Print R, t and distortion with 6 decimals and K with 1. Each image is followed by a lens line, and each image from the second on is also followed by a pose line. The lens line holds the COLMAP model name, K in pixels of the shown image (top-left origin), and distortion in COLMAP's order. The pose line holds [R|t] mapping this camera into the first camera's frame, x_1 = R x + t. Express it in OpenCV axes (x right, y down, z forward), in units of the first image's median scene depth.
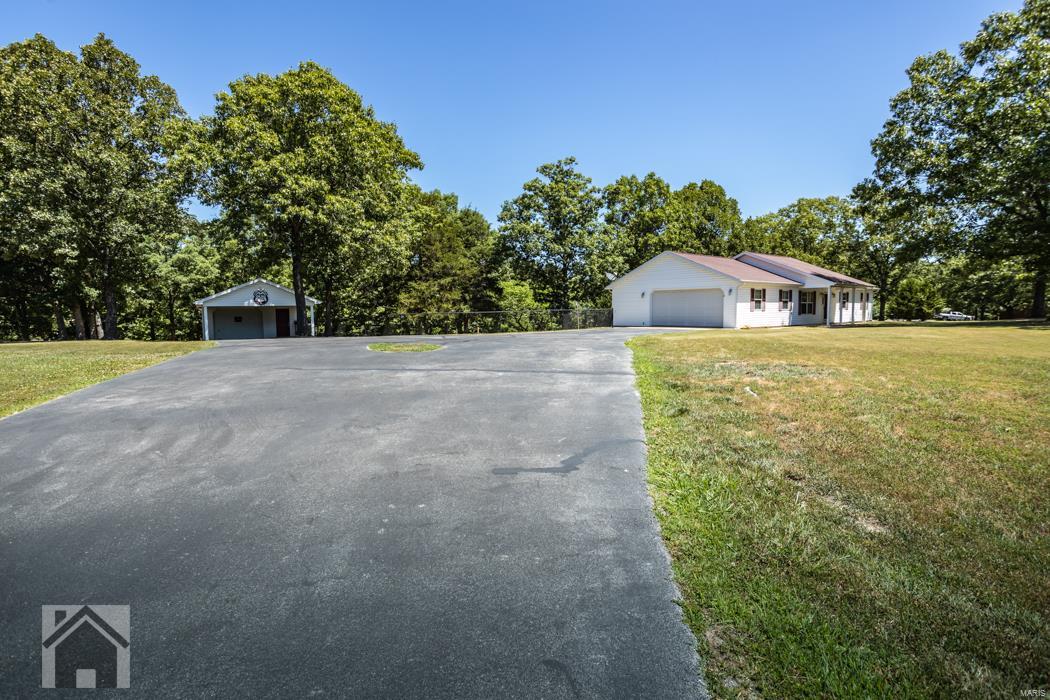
lens RADIAL K [[508.5, 0, 518.3], [0, 508.5, 355.8], [0, 0, 1]] dist [-0.017183, 0.001348]
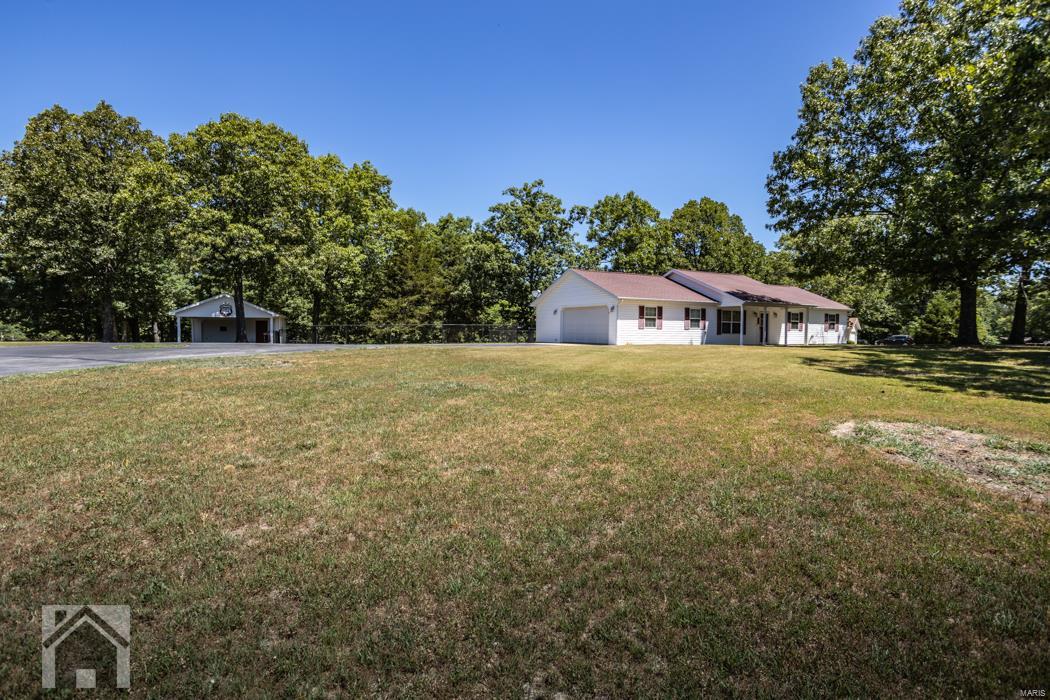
lens RADIAL K [[520.9, 0, 521.5], [0, 520.9, 353.5], [0, 0, 1]] dist [-0.030217, 0.013513]
pose [[0.981173, 0.027535, -0.191159, 0.381758], [-0.036494, 0.998387, -0.043503, 0.011510], [0.189653, 0.049660, 0.980595, -0.034515]]
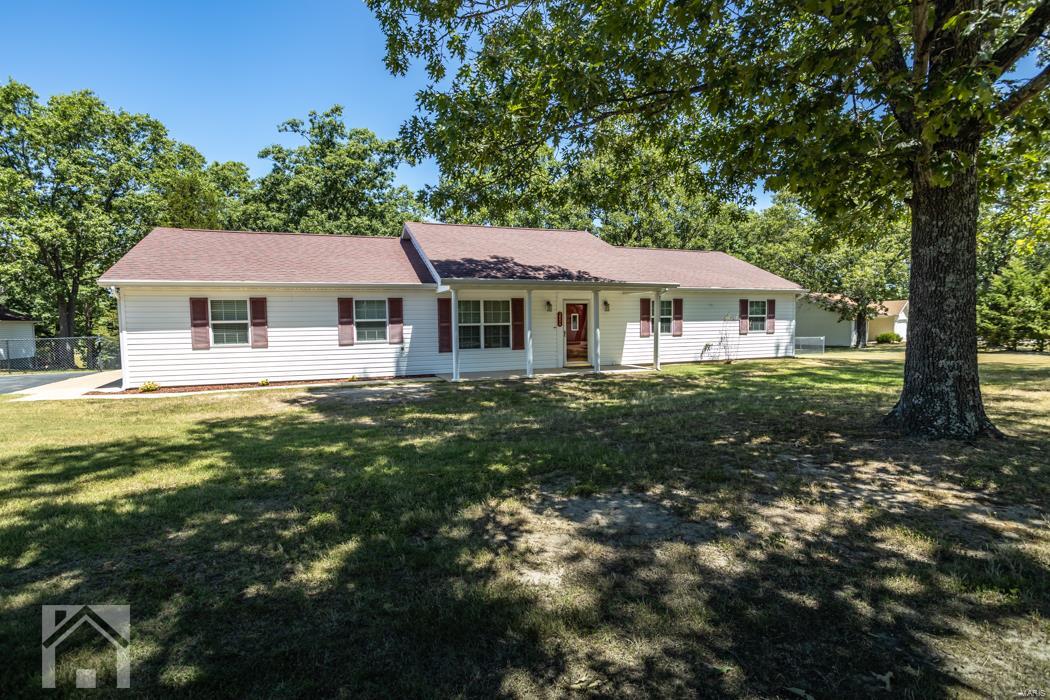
lens RADIAL K [[520.9, 0, 529.8], [0, 520.9, 353.2], [0, 0, 1]] dist [-0.030217, 0.013513]
pose [[0.951251, 0.021169, -0.307691, 0.782120], [-0.027353, 0.999501, -0.015800, -0.075676], [0.307202, 0.023446, 0.951355, 0.585302]]
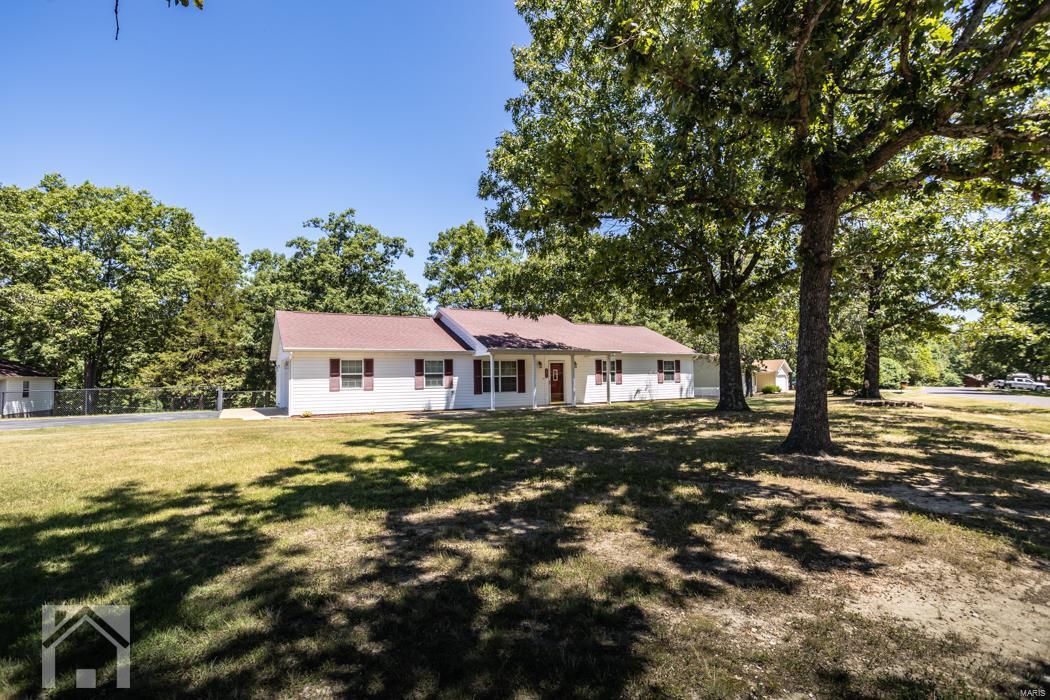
lens RADIAL K [[520.9, 0, 524.5], [0, 520.9, 349.6], [0, 0, 1]] dist [-0.030217, 0.013513]
pose [[0.984369, -0.011744, -0.175729, 0.758502], [-0.012809, 0.990358, -0.137938, -0.043257], [0.175654, 0.138032, 0.974727, 0.296376]]
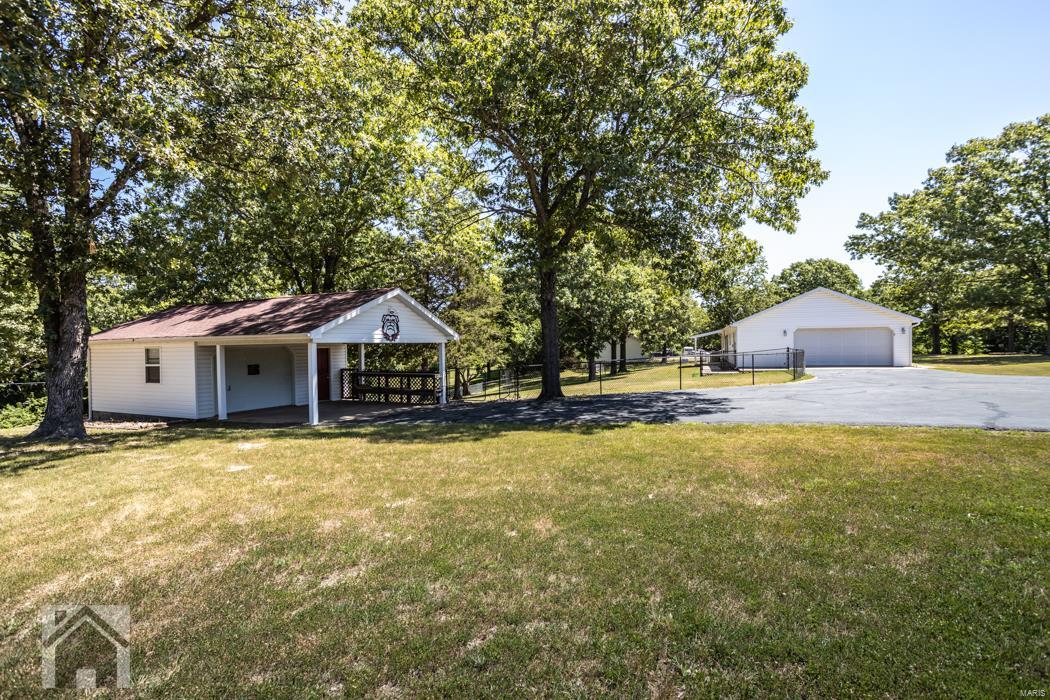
lens RADIAL K [[520.9, 0, 527.9], [0, 520.9, 349.3], [0, 0, 1]] dist [-0.030217, 0.013513]
pose [[0.841960, -0.001868, 0.539537, -0.662661], [0.054231, 0.995223, -0.081183, -0.039265], [-0.536808, 0.097612, 0.838039, 0.462293]]
